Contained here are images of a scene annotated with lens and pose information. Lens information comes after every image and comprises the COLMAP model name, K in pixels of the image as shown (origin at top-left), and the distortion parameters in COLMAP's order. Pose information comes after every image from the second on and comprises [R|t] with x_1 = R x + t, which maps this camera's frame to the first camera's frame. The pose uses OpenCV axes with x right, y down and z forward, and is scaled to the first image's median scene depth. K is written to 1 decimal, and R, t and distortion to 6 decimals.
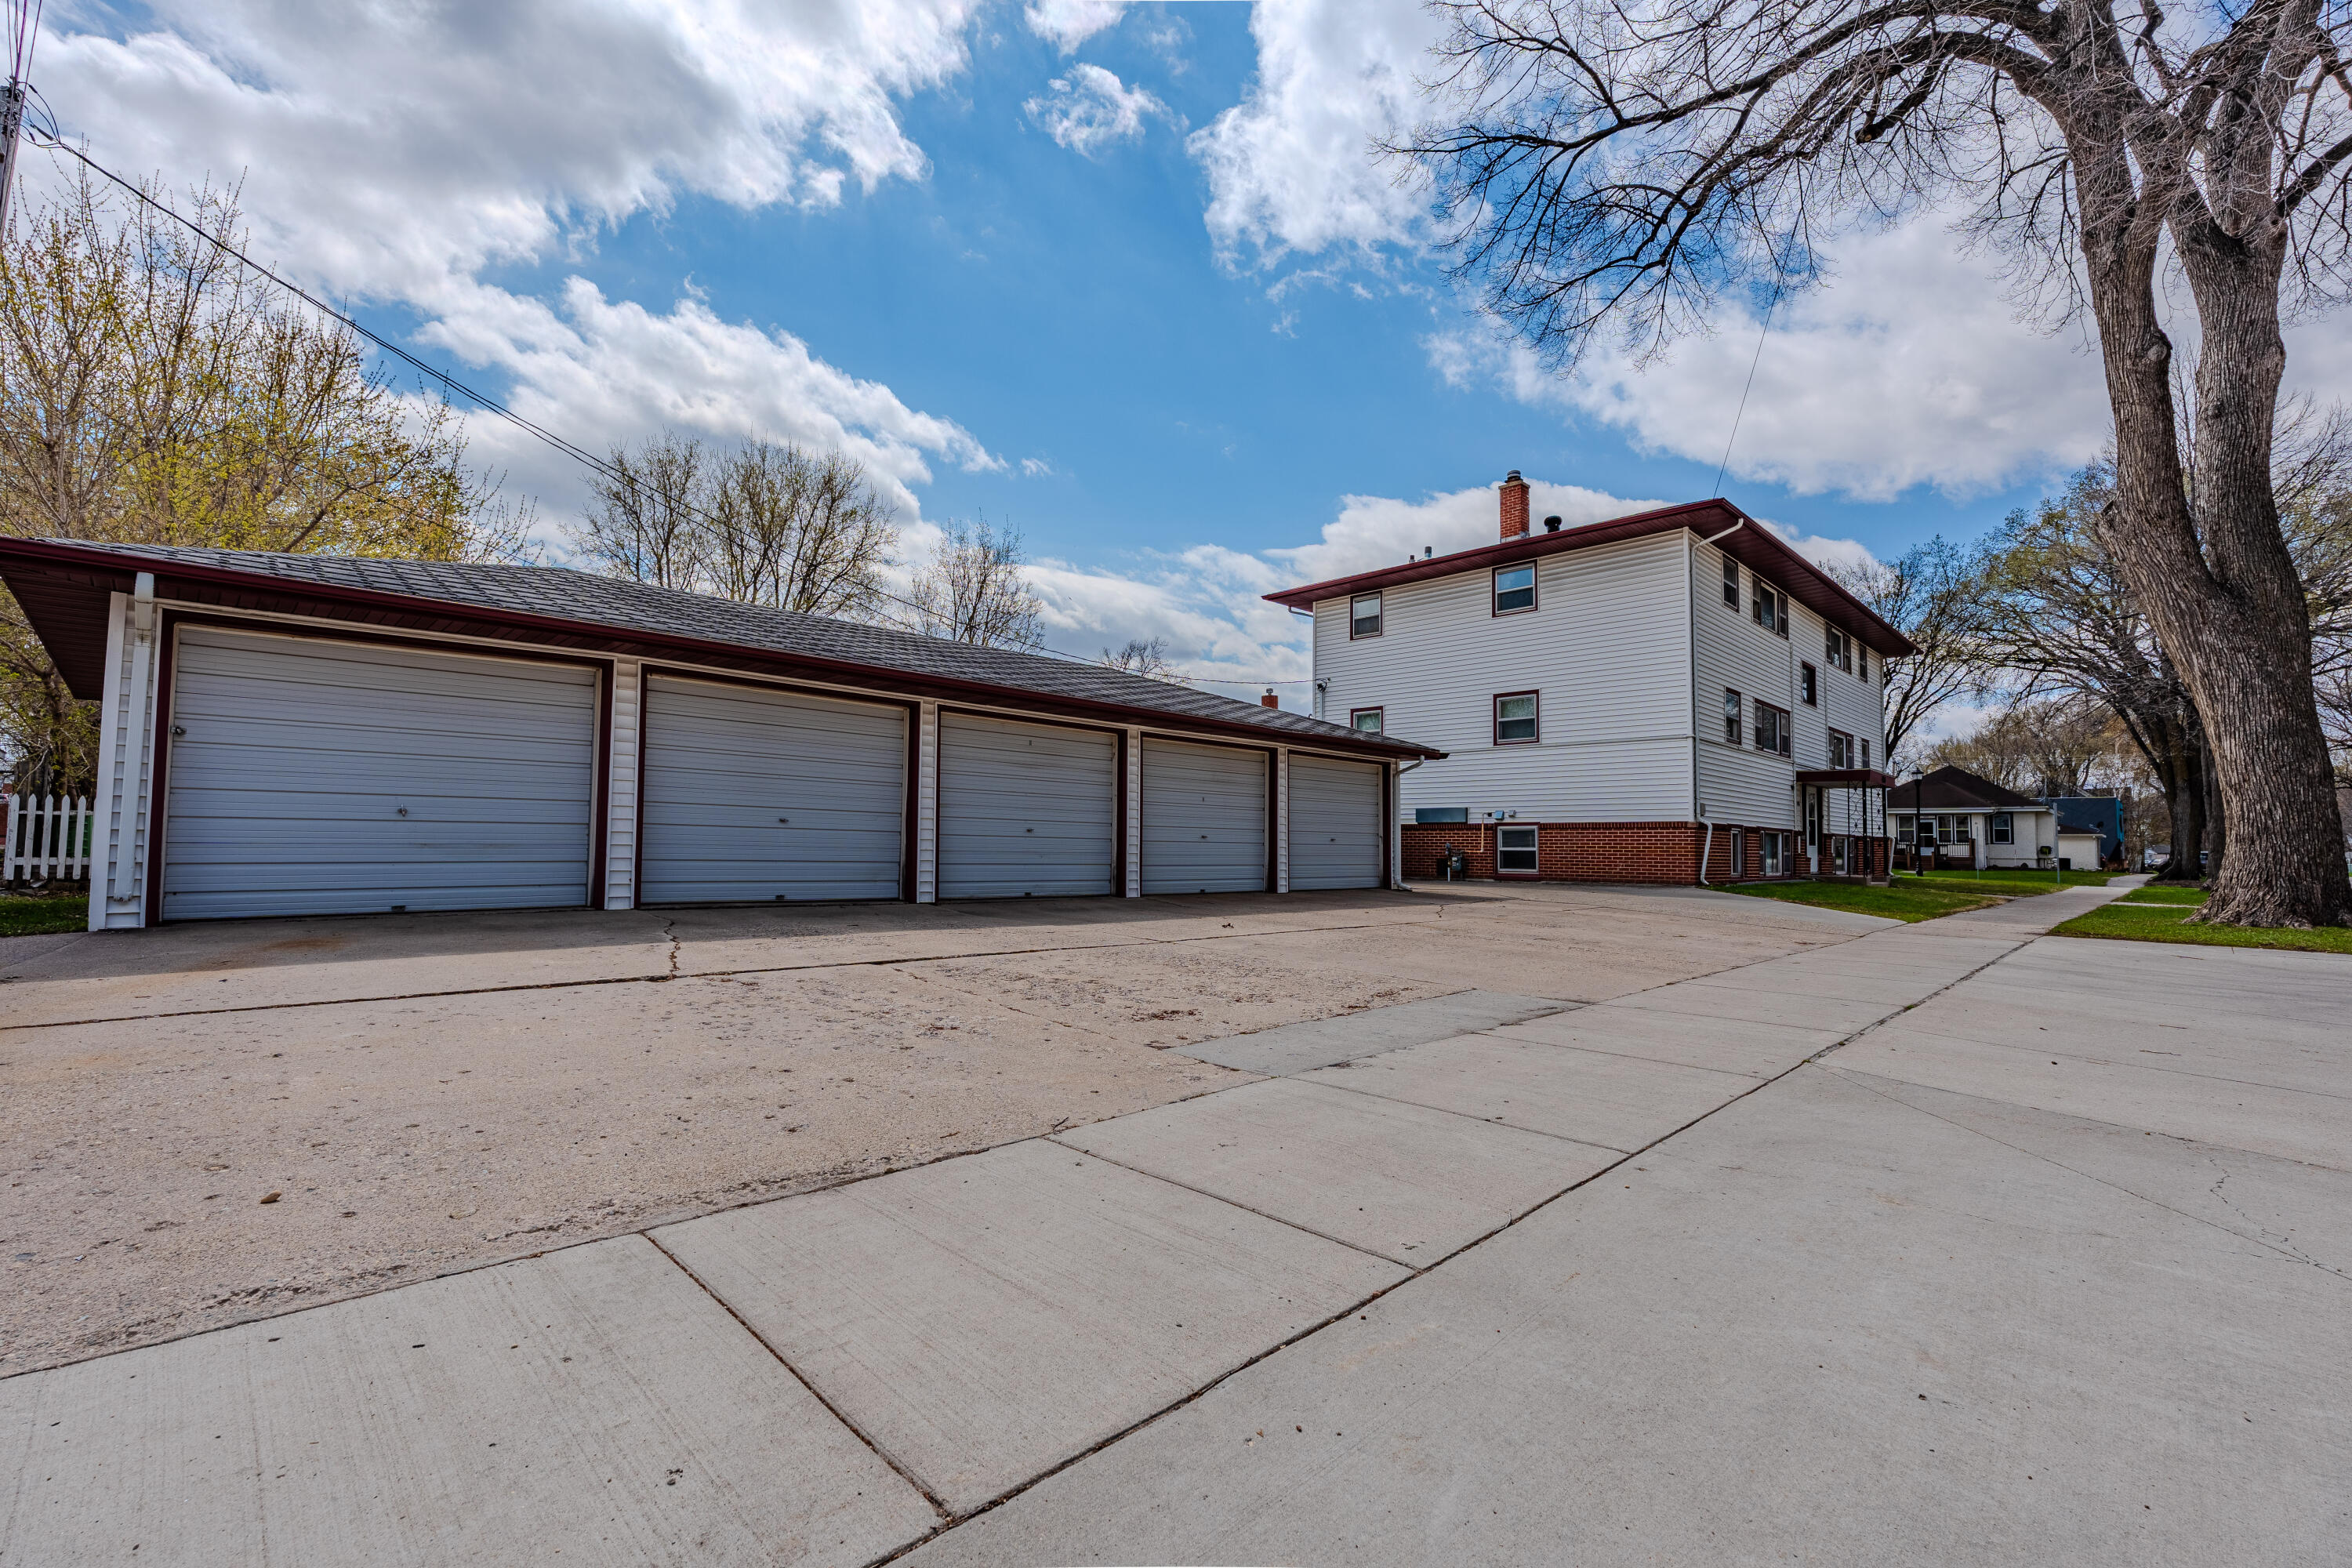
lens RADIAL K [[1060.3, 0, 1176.0], [0, 1060.3, 784.0], [0, 0, 1]] dist [0.000032, -0.000028]
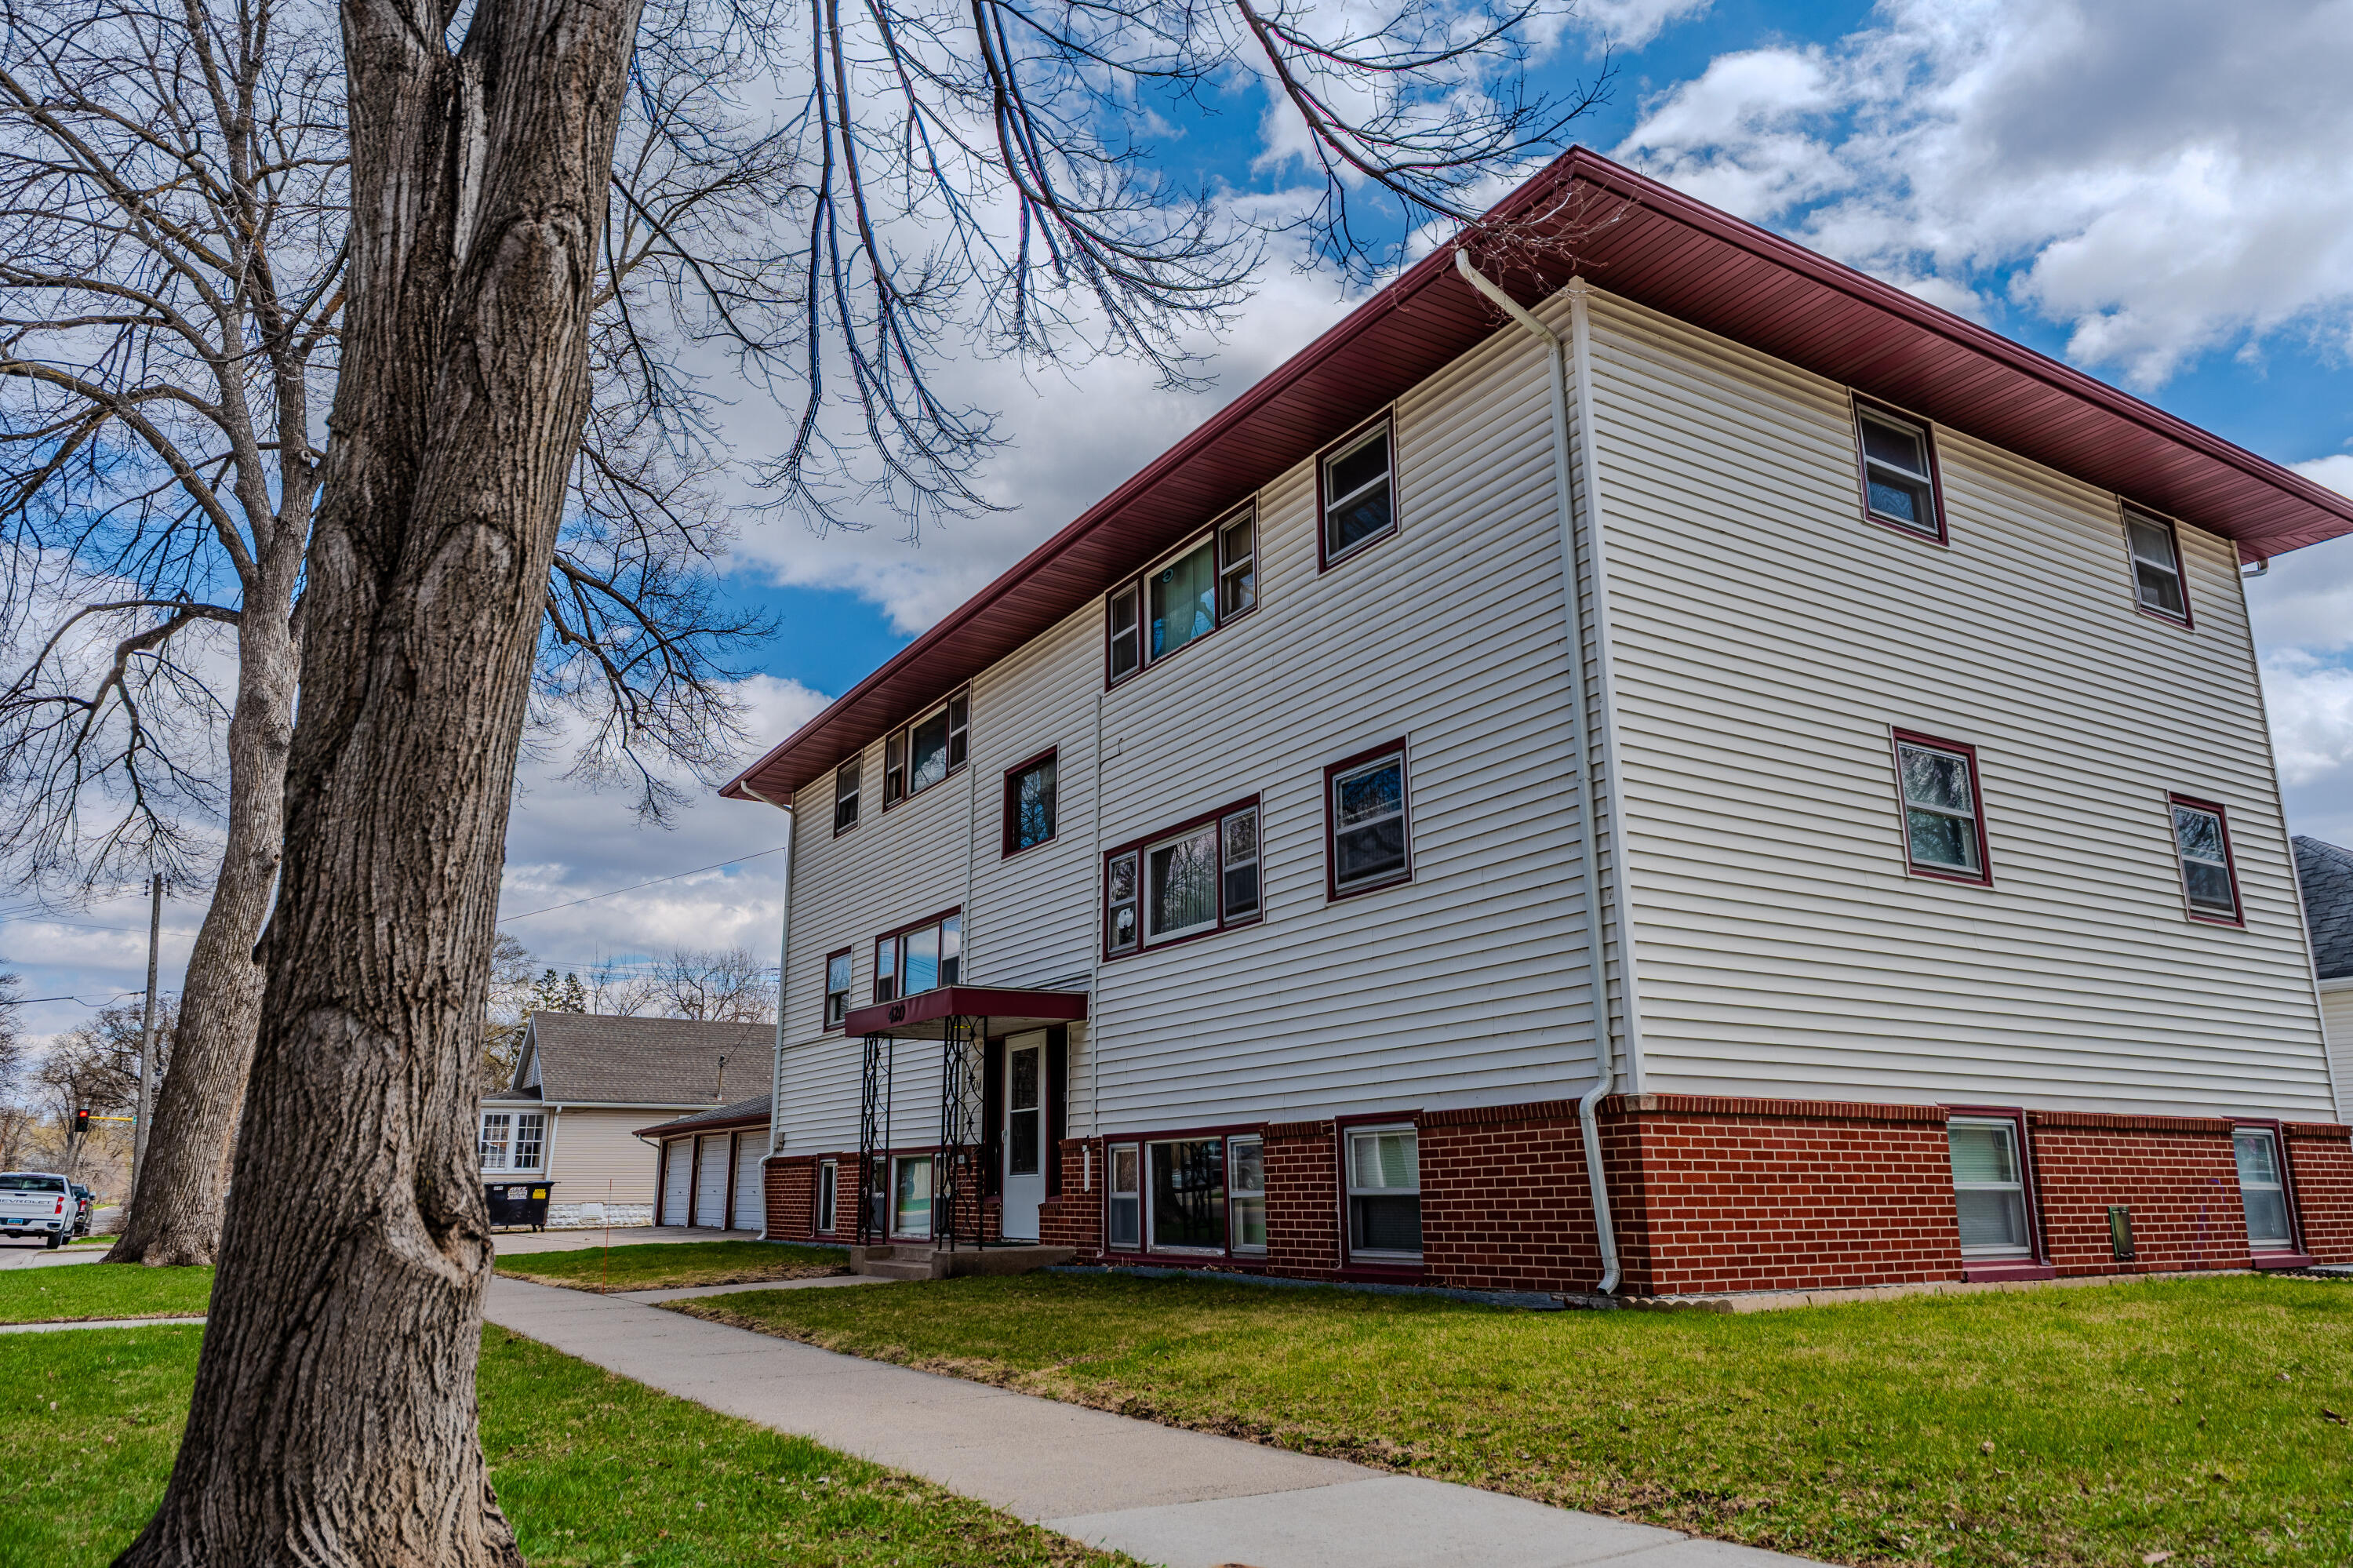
lens RADIAL K [[1587.5, 0, 1176.5], [0, 1587.5, 784.0], [0, 0, 1]] dist [0.003289, 0.000420]
pose [[0.968277, -0.078703, -0.237162, 0.451688], [0.030413, 0.979166, -0.200771, 0.033364], [0.248022, 0.187189, 0.950497, 0.469518]]
